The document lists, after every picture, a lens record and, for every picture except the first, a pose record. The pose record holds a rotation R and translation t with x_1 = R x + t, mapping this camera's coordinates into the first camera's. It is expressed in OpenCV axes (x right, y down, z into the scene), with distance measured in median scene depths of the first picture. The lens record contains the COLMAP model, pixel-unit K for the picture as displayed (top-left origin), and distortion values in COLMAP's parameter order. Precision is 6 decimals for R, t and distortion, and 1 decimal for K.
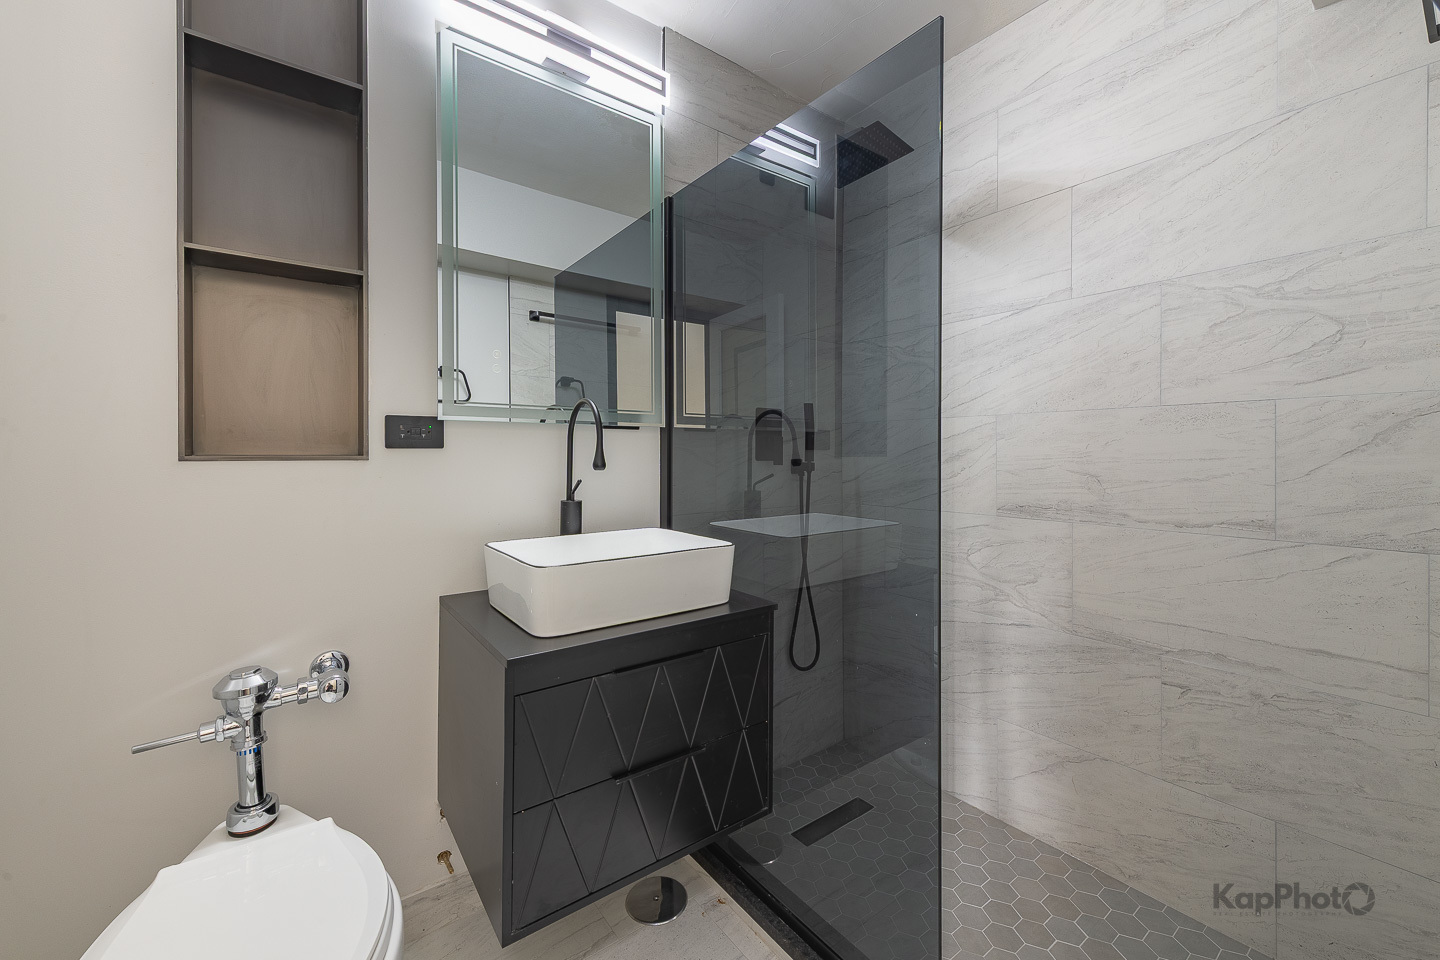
lens RADIAL K [[575.3, 0, 706.9], [0, 575.3, 473.5], [0, 0, 1]] dist [0.015727, -0.004163]
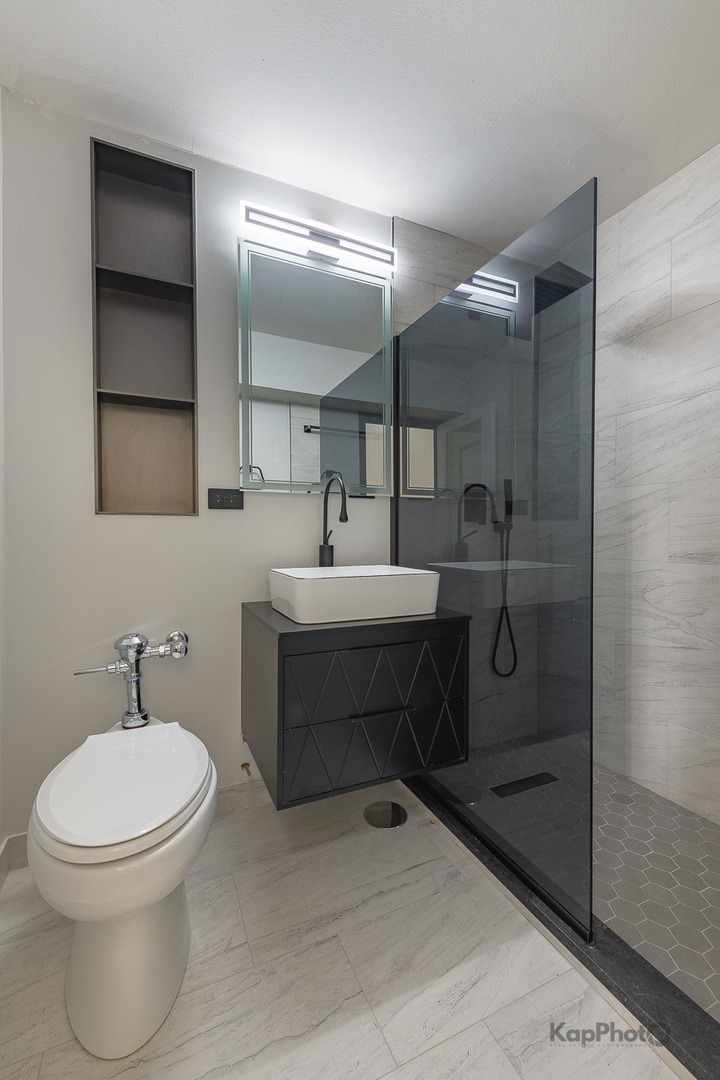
lens RADIAL K [[444.1, 0, 369.3], [0, 444.1, 540.5], [0, 0, 1]] dist [0.018274, -0.005619]
pose [[0.984161, -0.026302, -0.175312, 0.063744], [0.021614, 0.999357, -0.028595, 0.063695], [0.175952, 0.024353, 0.984098, -0.084848]]
